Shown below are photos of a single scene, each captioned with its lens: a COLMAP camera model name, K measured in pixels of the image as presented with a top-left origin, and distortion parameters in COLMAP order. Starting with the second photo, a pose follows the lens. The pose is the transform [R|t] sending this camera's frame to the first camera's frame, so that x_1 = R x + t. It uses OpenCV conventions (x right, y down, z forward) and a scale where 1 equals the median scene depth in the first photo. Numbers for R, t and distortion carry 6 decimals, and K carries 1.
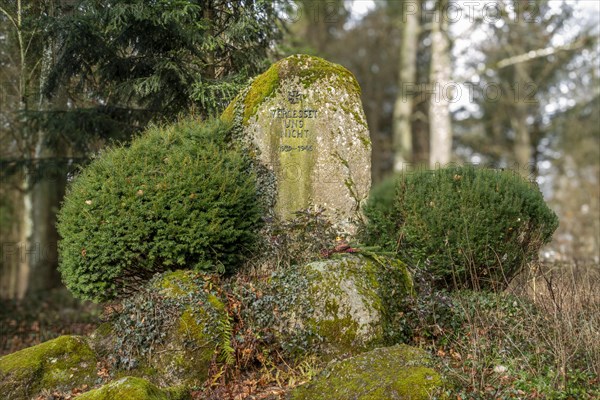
lens RADIAL K [[829.0, 0, 300.1], [0, 829.0, 200.0], [0, 0, 1]] dist [-0.036255, 0.000000]
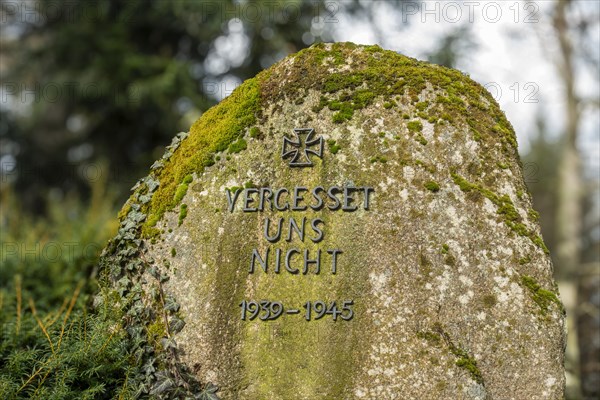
lens RADIAL K [[829.0, 0, 299.0], [0, 829.0, 200.8], [0, 0, 1]] dist [-0.036255, 0.000000]
pose [[0.987834, -0.004423, -0.155450, 0.040560], [-0.034638, 0.968227, -0.247662, -0.027508], [0.151606, 0.250033, 0.956294, 0.704240]]
